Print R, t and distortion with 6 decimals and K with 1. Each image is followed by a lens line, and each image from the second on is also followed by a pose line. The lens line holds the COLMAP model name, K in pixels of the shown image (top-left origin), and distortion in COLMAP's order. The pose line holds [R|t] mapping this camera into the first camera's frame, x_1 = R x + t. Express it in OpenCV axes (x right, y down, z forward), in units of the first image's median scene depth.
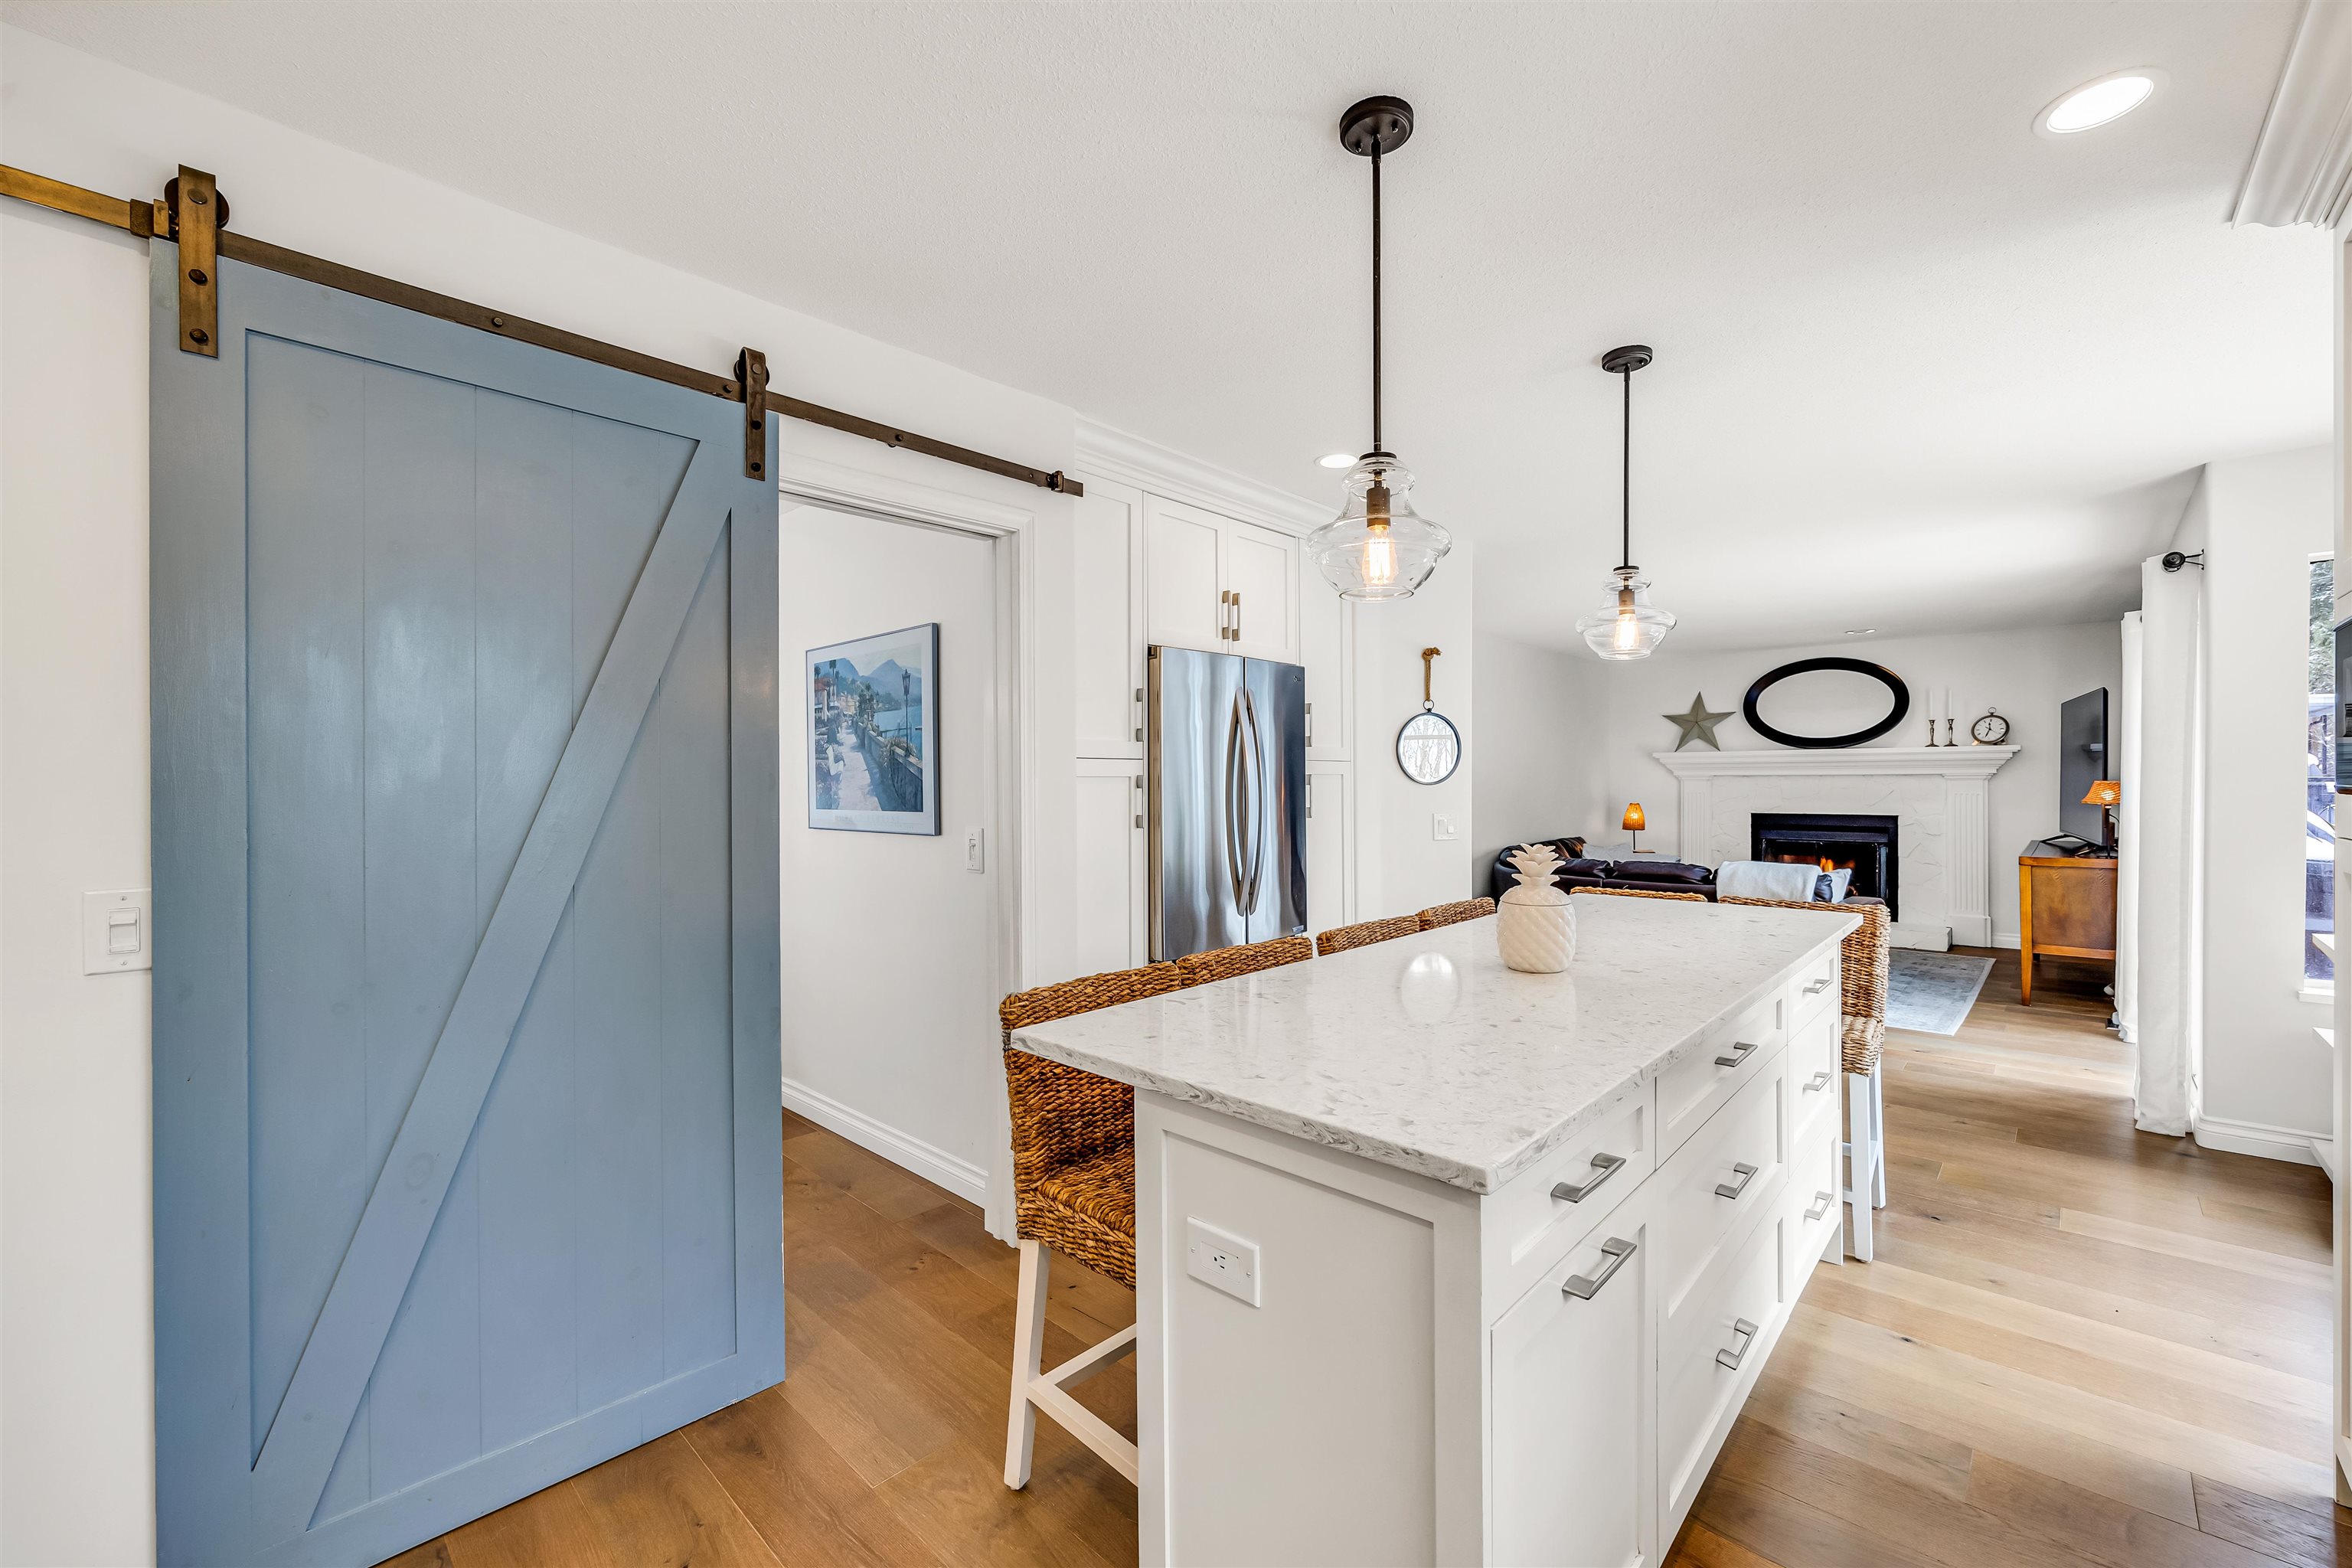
lens RADIAL K [[953.3, 0, 1185.1], [0, 953.3, 788.6], [0, 0, 1]] dist [-0.001640, 0.000264]
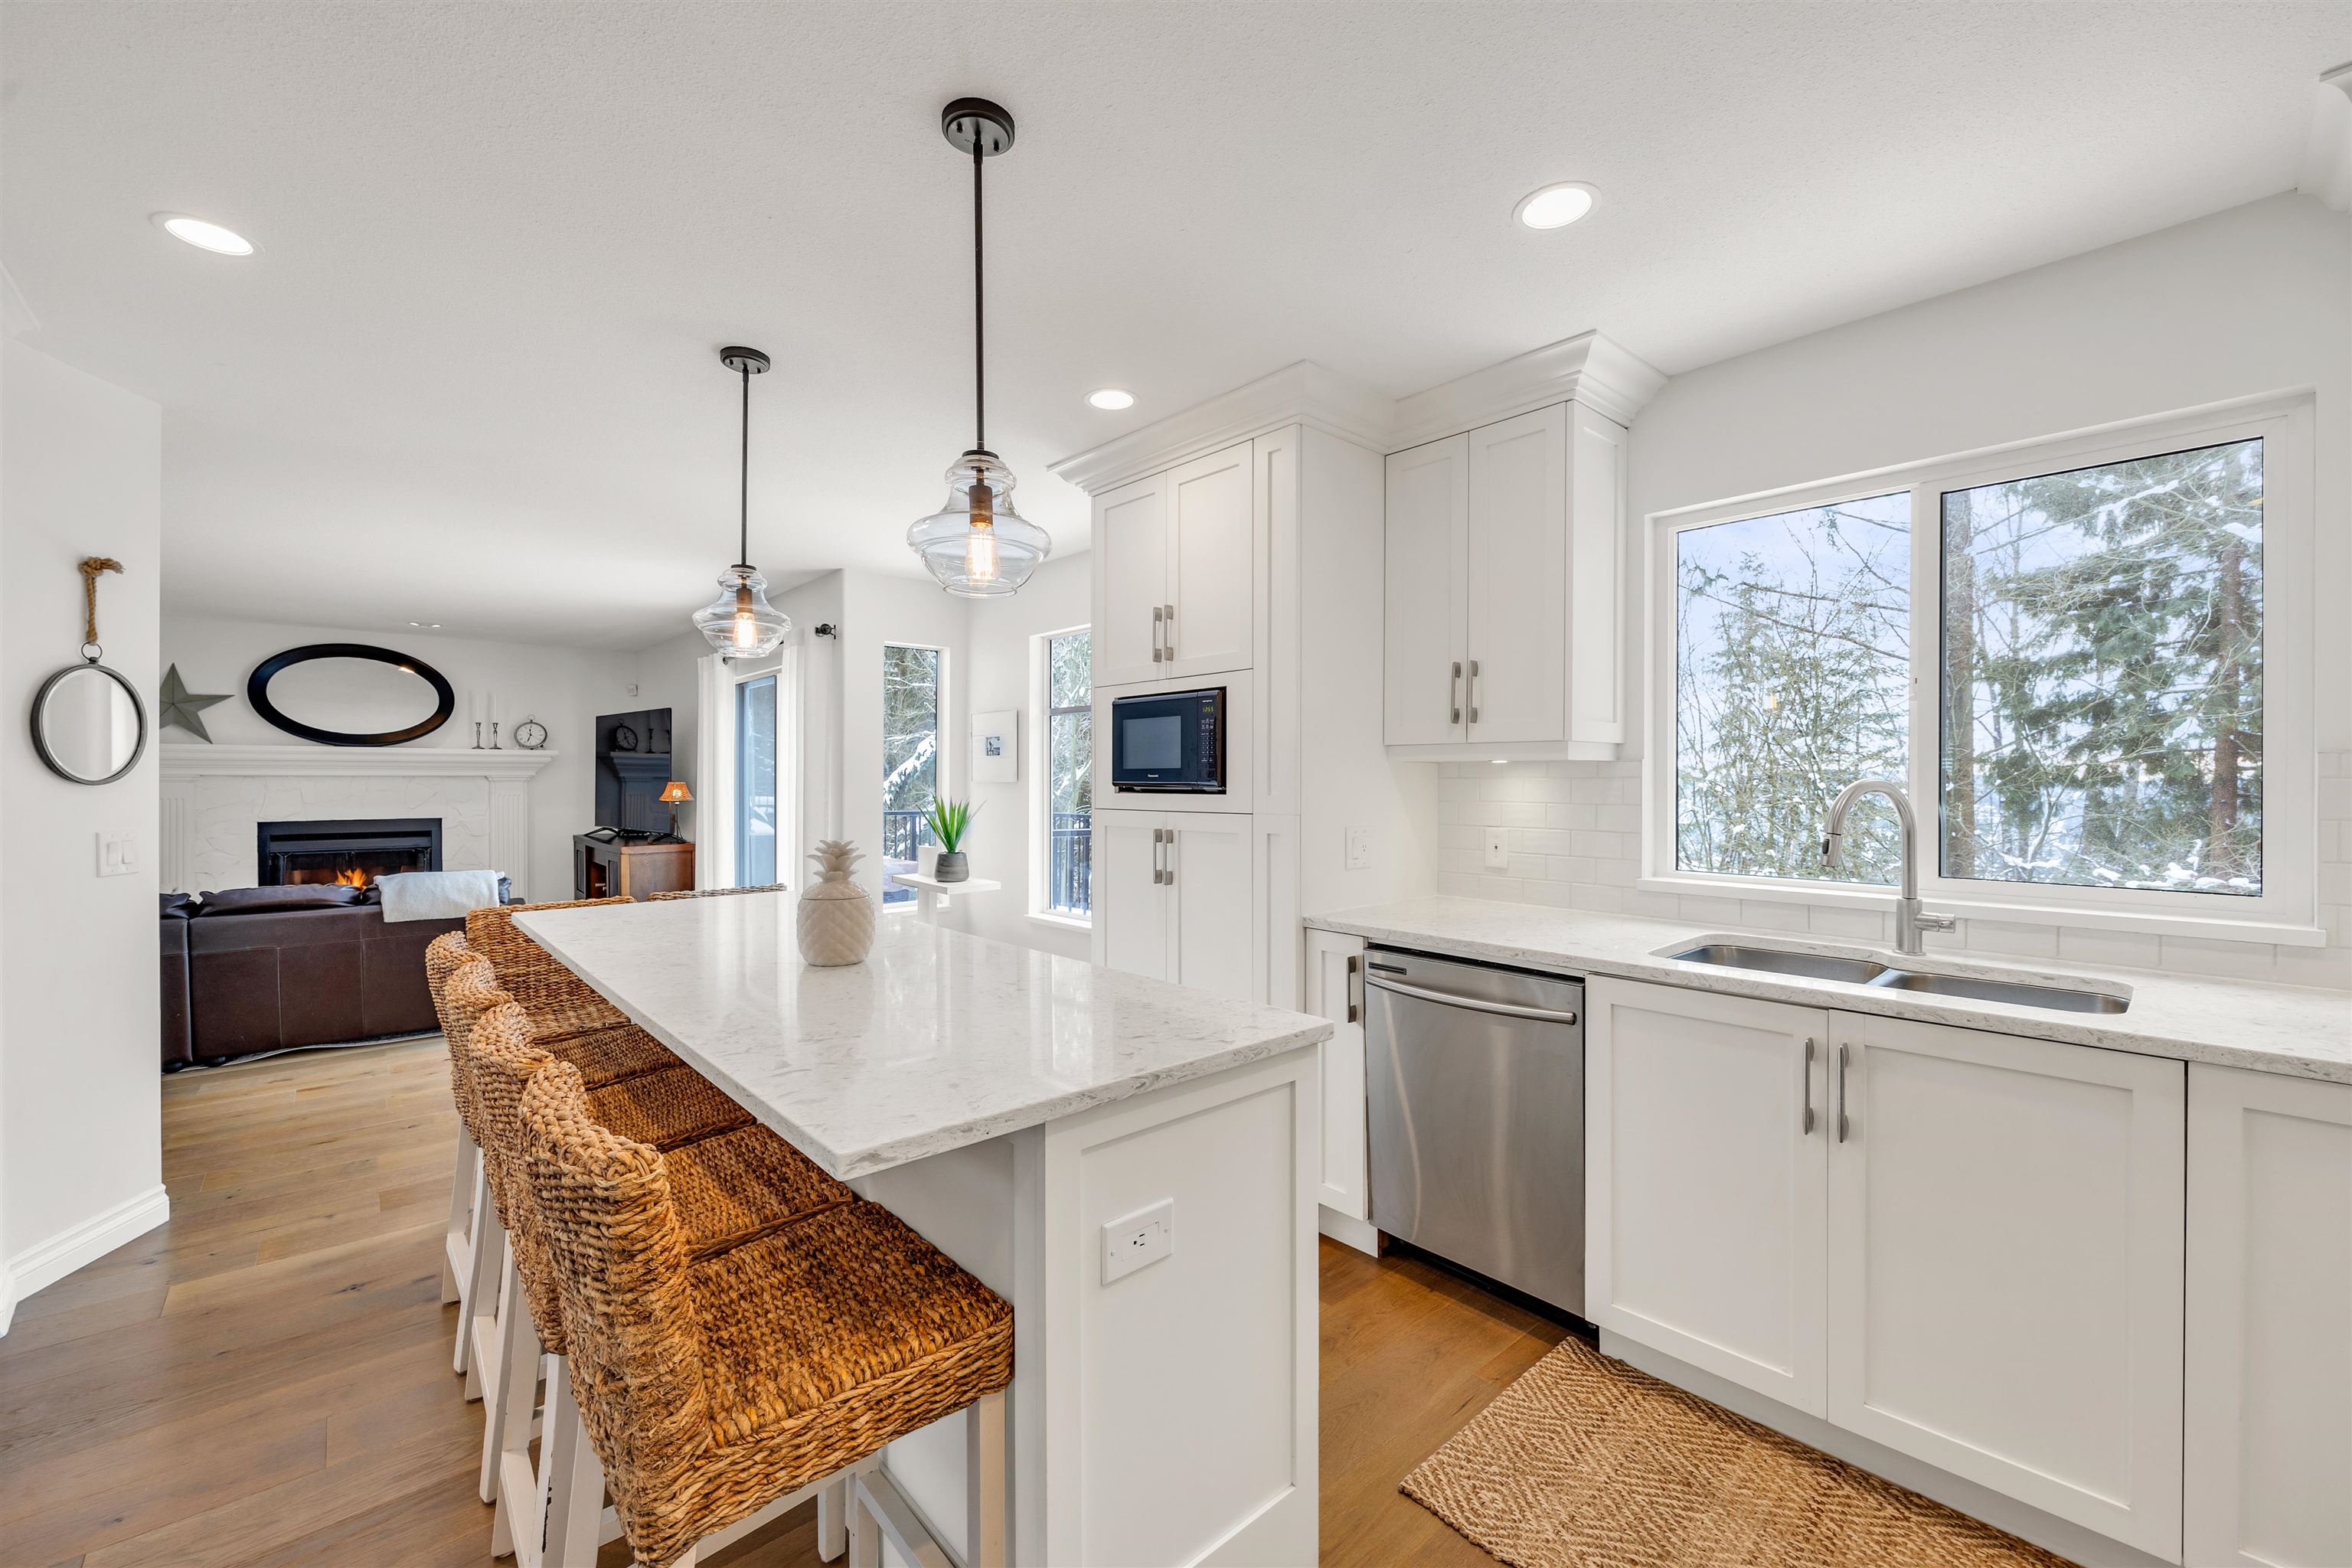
lens RADIAL K [[953.3, 0, 1200.2], [0, 953.3, 785.1], [0, 0, 1]] dist [-0.001640, 0.000264]
pose [[0.066304, -0.000411, 0.997799, -0.294180], [0.008480, 0.999964, -0.000151, 0.002470], [-0.997763, 0.008471, 0.066305, 0.260197]]
